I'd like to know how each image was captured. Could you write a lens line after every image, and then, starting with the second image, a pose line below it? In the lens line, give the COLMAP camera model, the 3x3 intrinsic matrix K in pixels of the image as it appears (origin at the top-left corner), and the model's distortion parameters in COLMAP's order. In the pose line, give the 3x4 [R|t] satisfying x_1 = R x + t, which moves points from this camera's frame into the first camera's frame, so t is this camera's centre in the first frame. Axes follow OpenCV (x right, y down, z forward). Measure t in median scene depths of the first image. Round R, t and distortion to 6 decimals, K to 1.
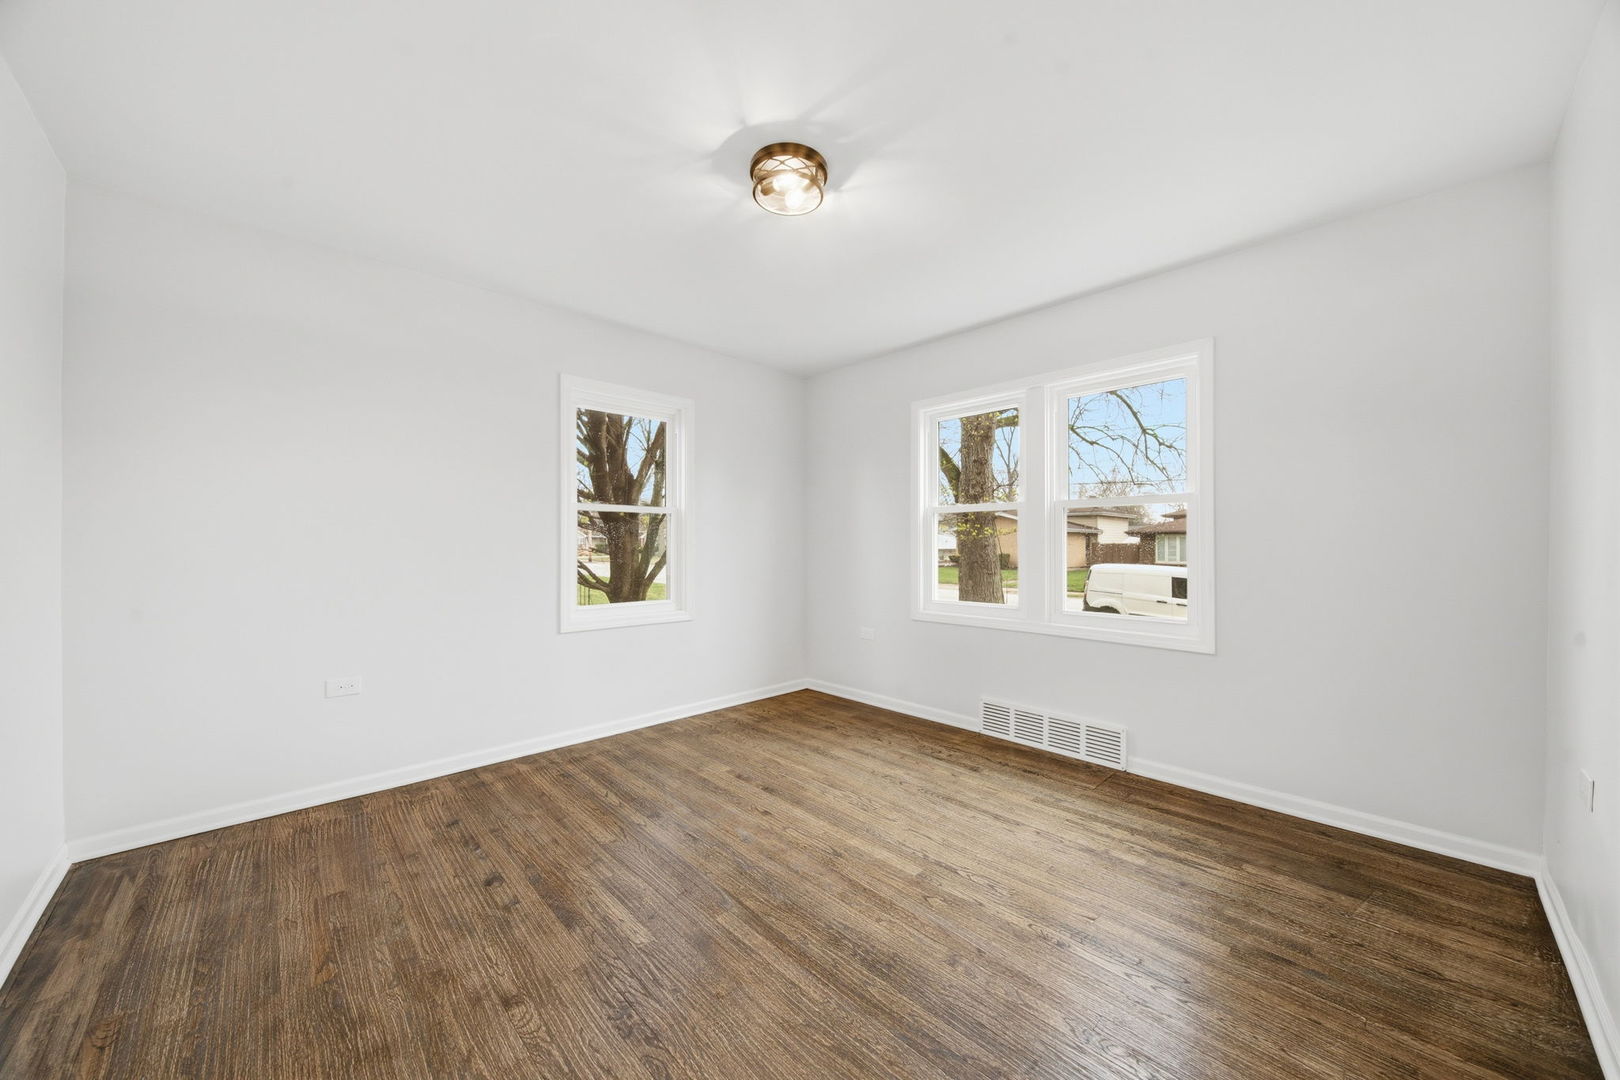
lens RADIAL K [[578.3, 0, 807.0], [0, 578.3, 551.6], [0, 0, 1]] dist [-0.001207, -0.000127]
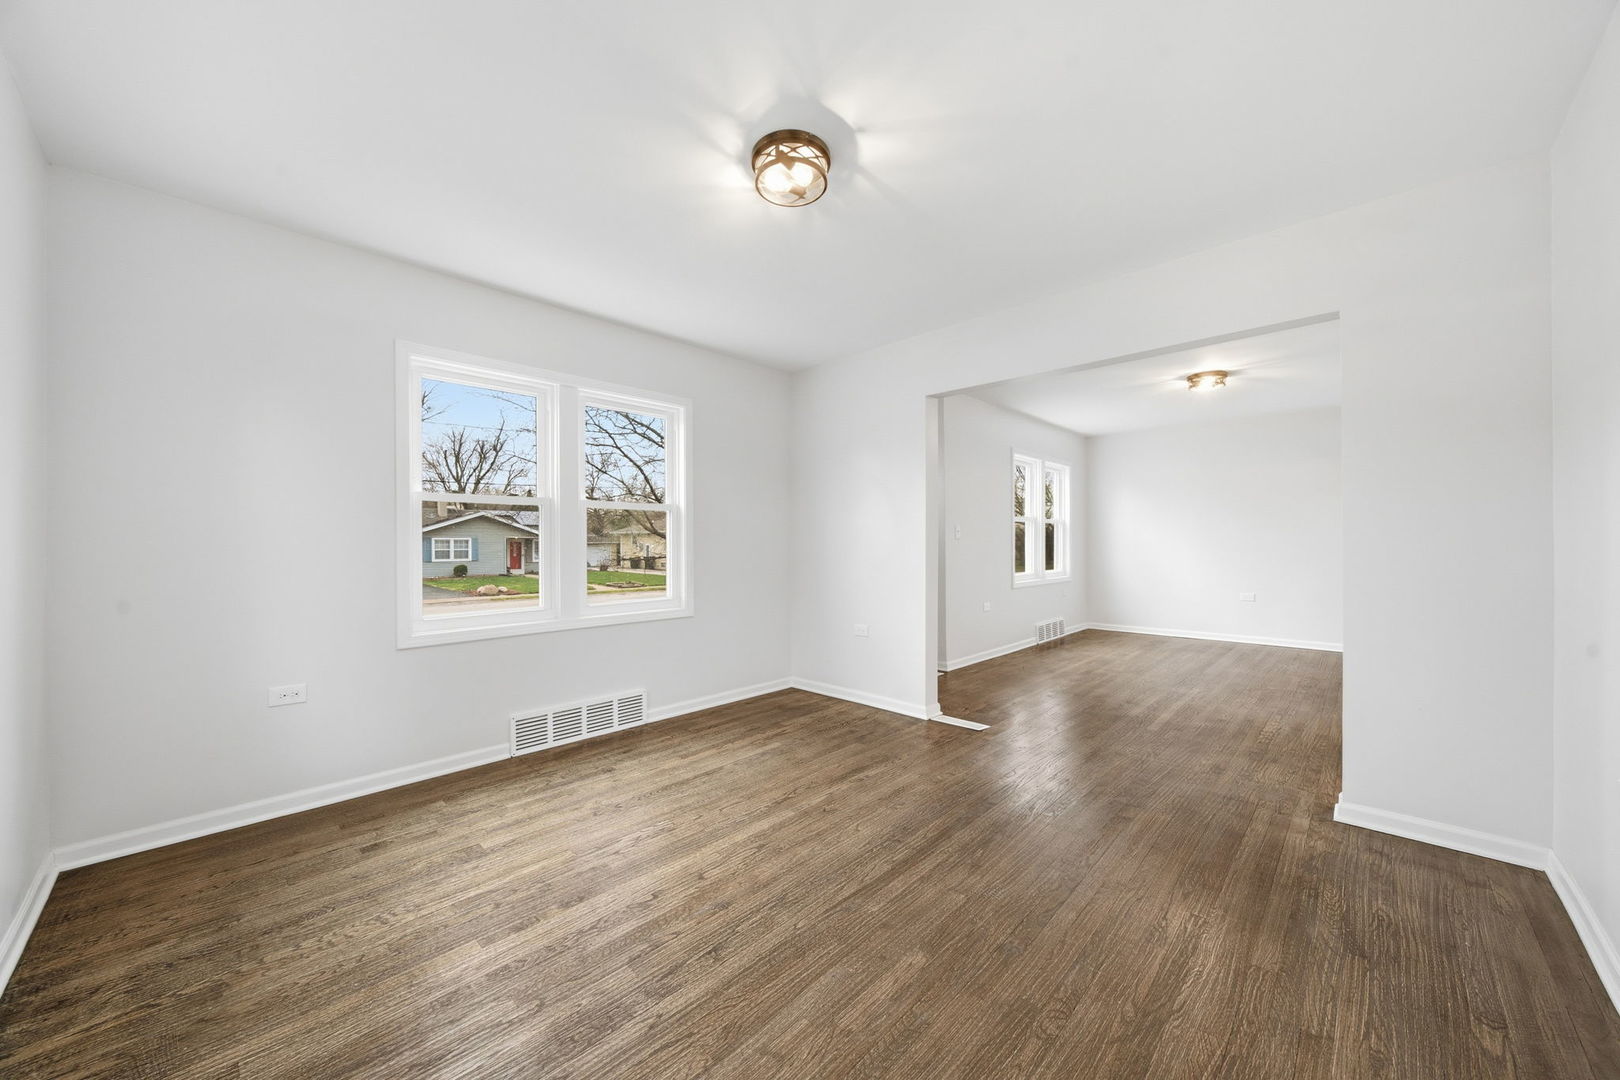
lens RADIAL K [[578.3, 0, 806.1], [0, 578.3, 548.4], [0, 0, 1]] dist [-0.001207, -0.000127]
pose [[-0.035823, -0.010914, 0.999299, -0.676130], [0.019564, 0.999741, 0.011620, -0.003192], [-0.999167, 0.019967, -0.035600, 0.674028]]
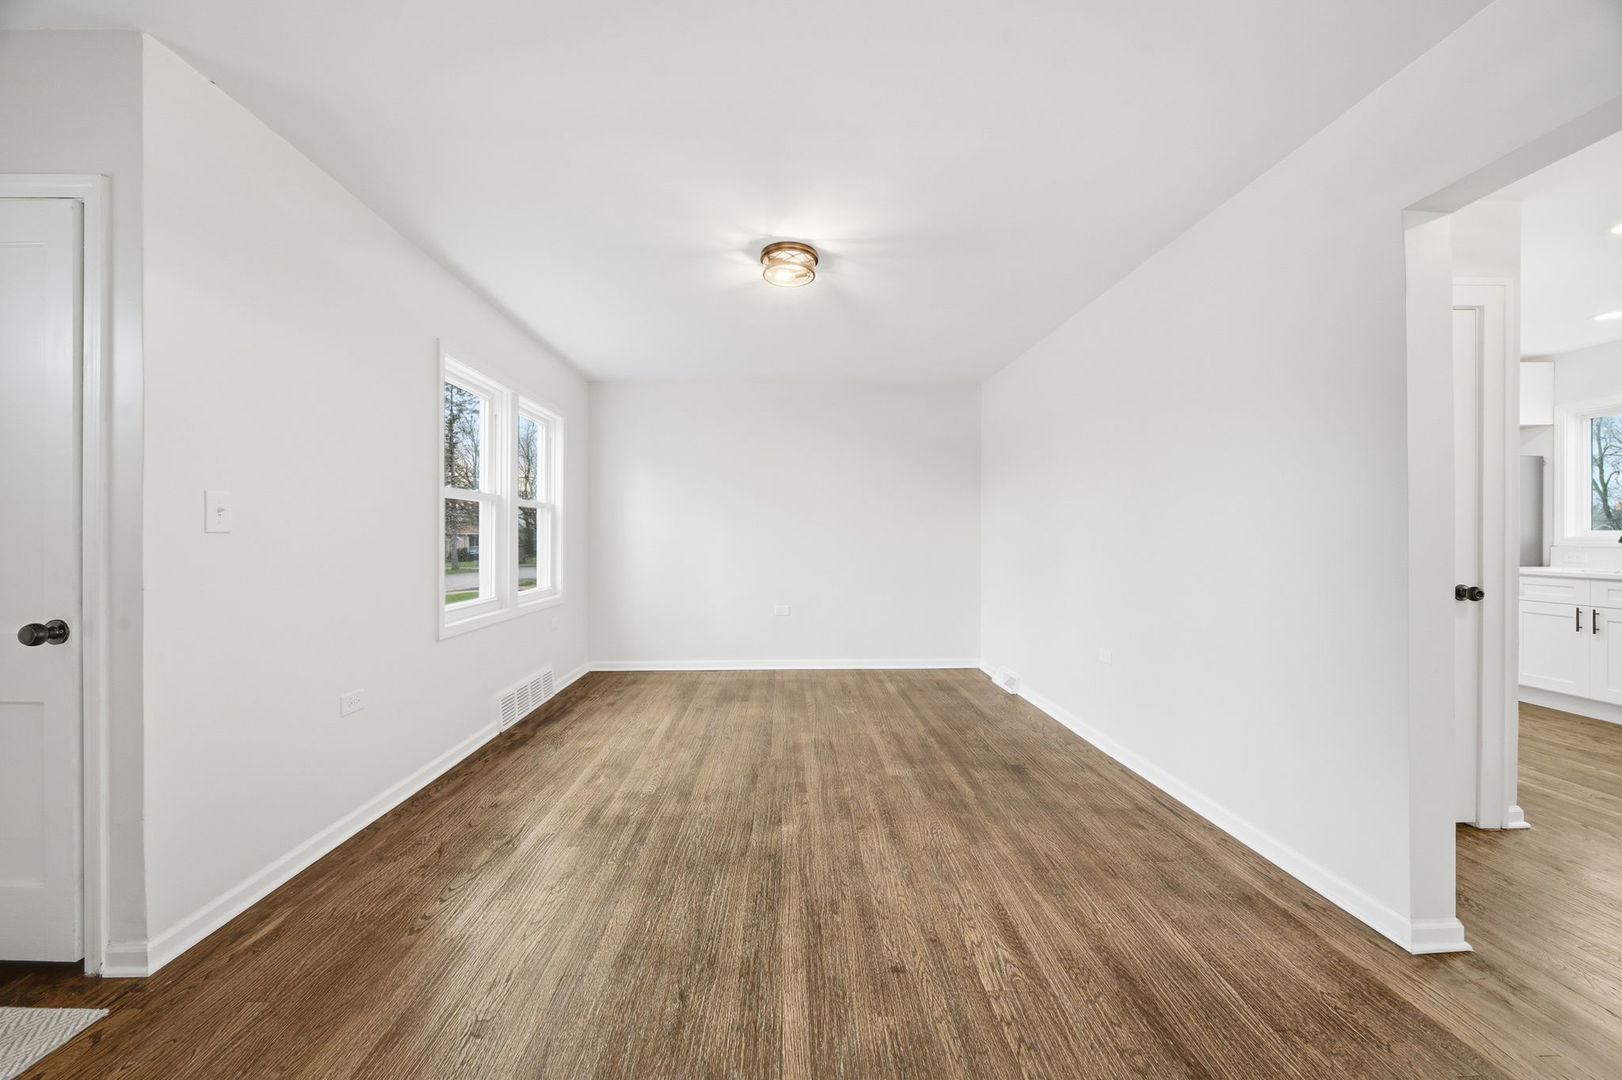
lens RADIAL K [[579.0, 0, 799.0], [0, 579.0, 541.7], [0, 0, 1]] dist [-0.001207, -0.000127]
pose [[-0.741290, -0.006659, 0.671152, -0.265440], [0.003224, 0.999904, 0.013482, 0.000514], [-0.671177, 0.012158, -0.741197, 0.456058]]
